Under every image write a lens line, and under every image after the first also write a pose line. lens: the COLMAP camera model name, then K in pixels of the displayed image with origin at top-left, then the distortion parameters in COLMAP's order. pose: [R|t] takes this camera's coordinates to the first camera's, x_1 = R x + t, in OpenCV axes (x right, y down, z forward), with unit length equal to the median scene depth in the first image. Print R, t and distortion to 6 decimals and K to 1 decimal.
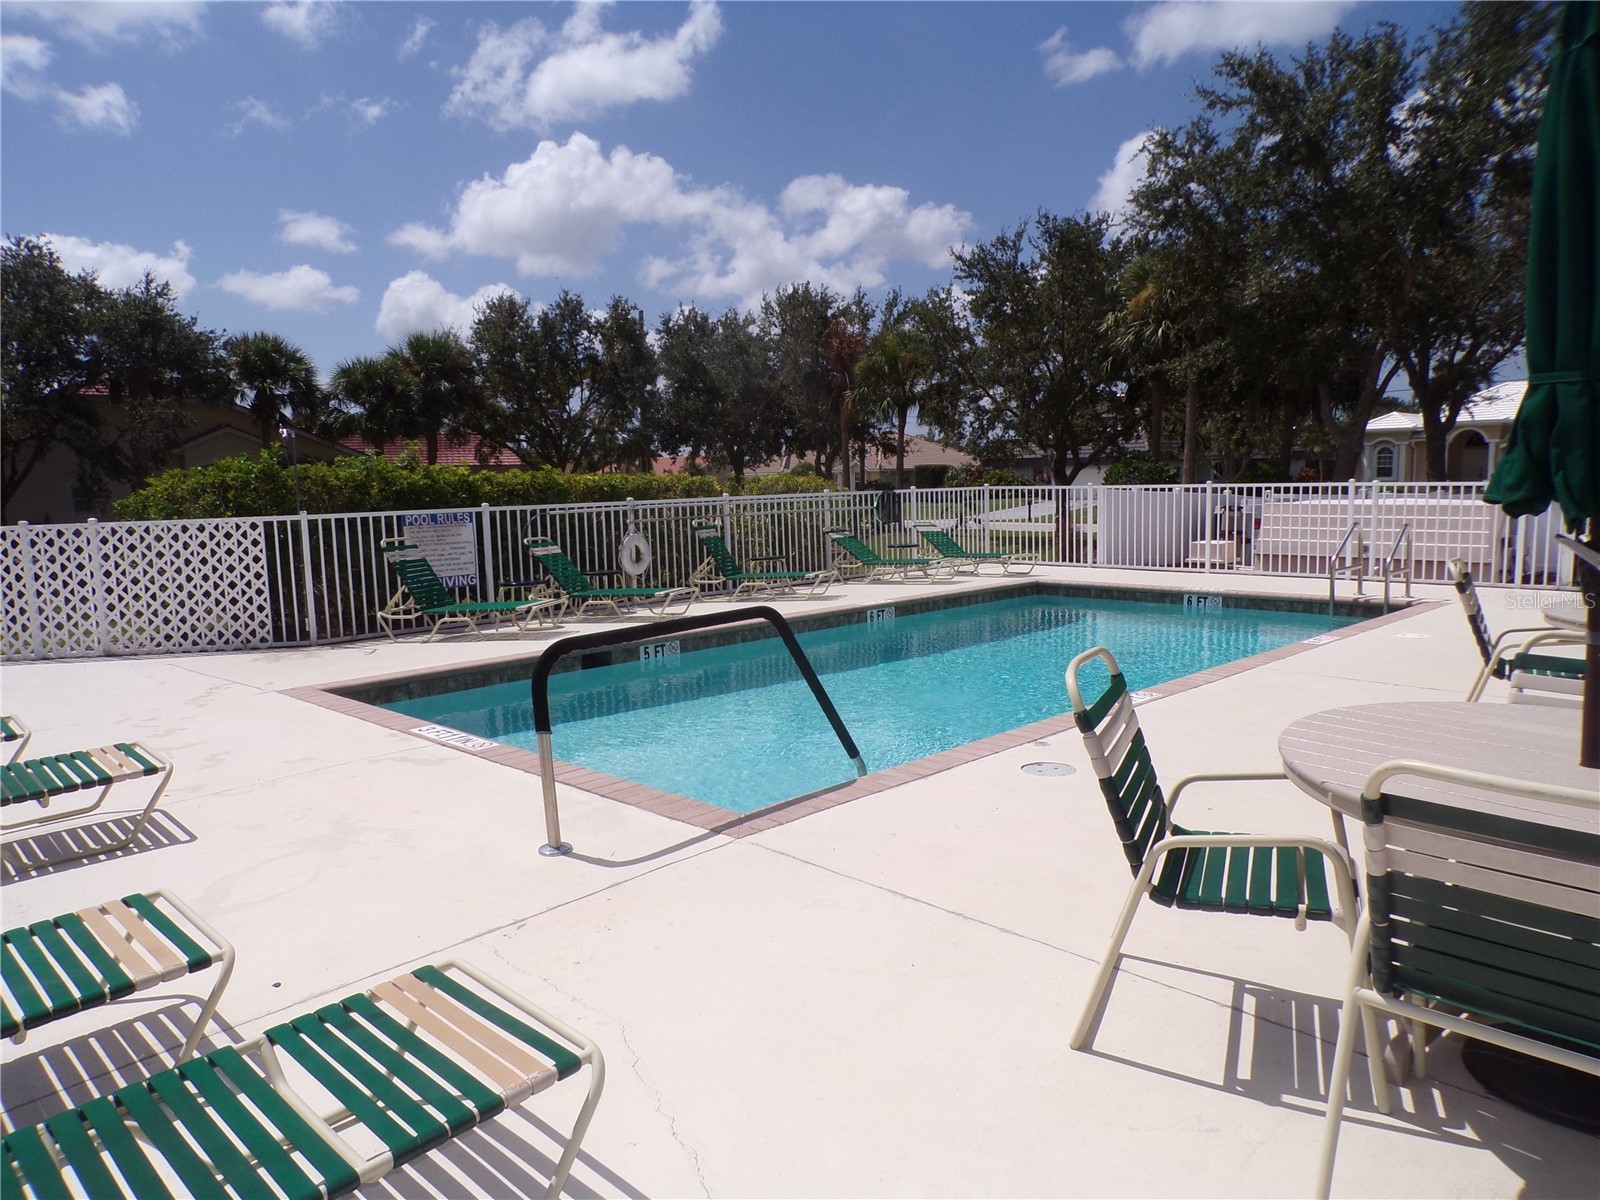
lens RADIAL K [[1097.5, 0, 800.0], [0, 1097.5, 600.0], [0, 0, 1]] dist [-0.000020, 0.045403]
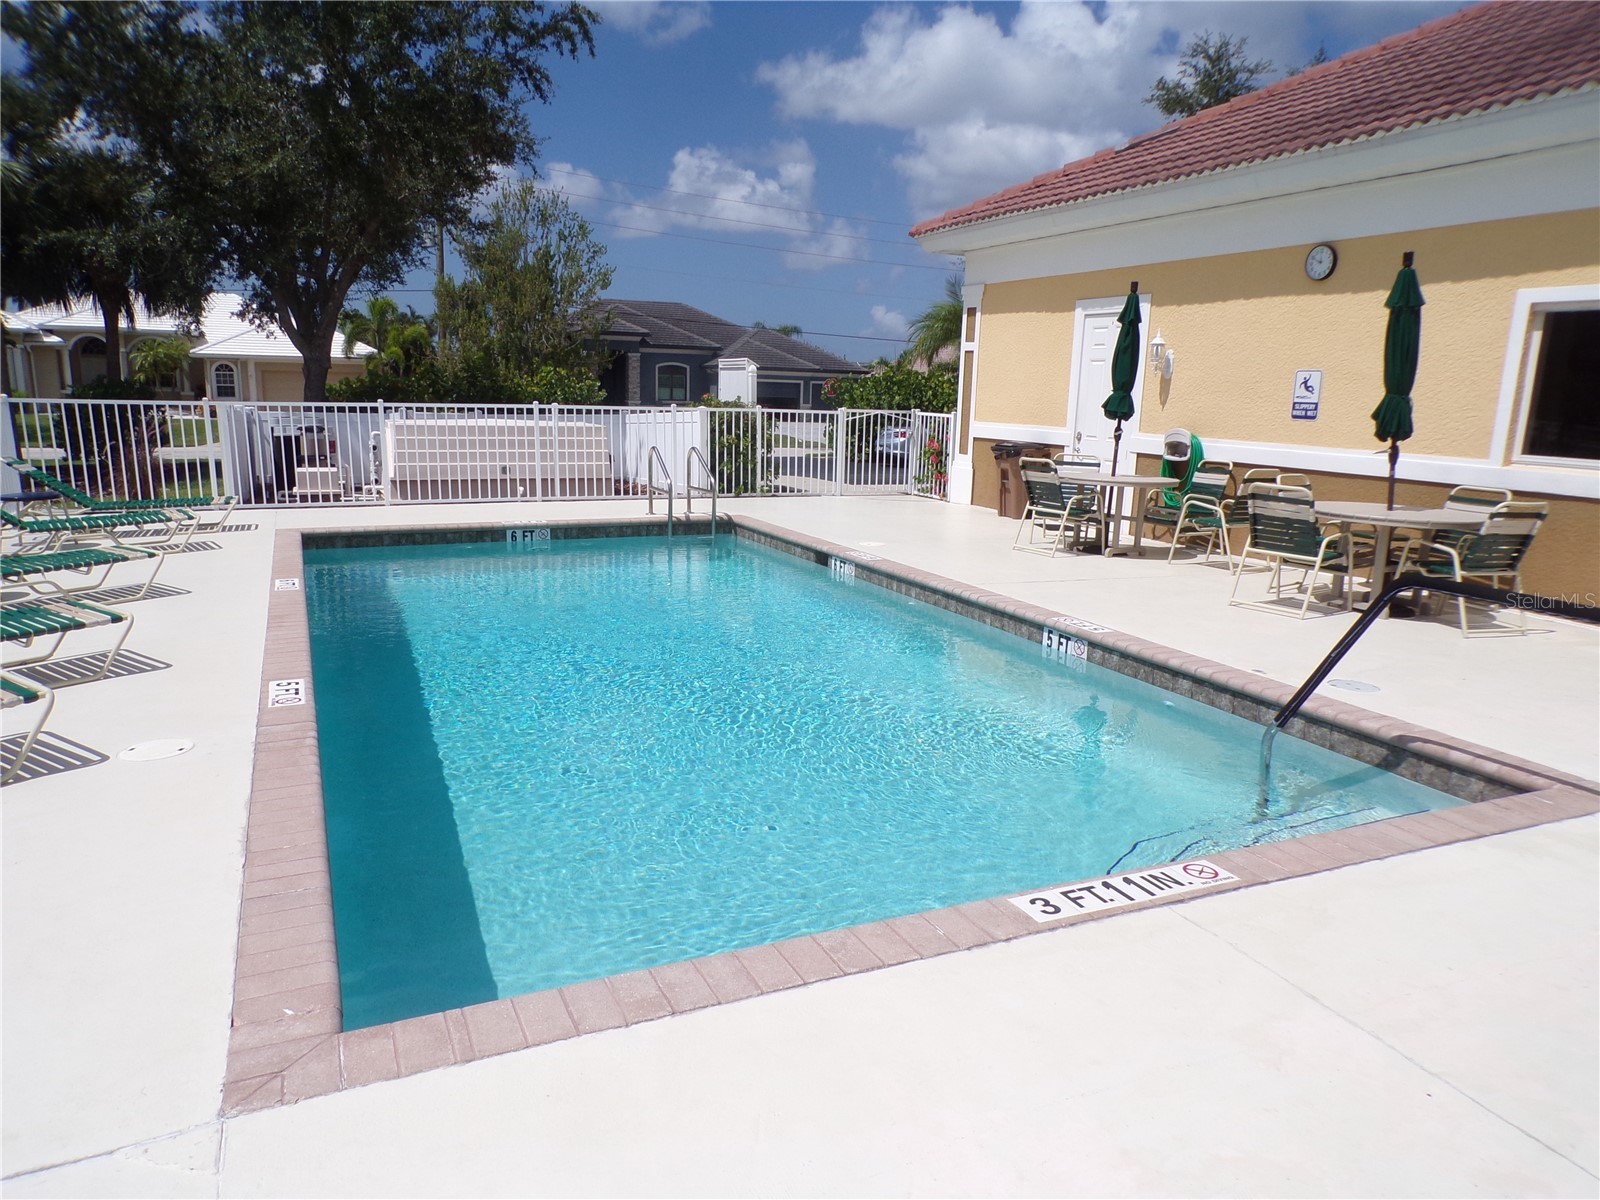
lens RADIAL K [[1097.5, 0, 800.0], [0, 1097.5, 600.0], [0, 0, 1]] dist [-0.000020, 0.045403]
pose [[0.359042, -0.150839, 0.921052, -0.353591], [0.077616, 0.988261, 0.131589, -0.043313], [-0.930088, 0.024243, 0.366535, 0.417958]]
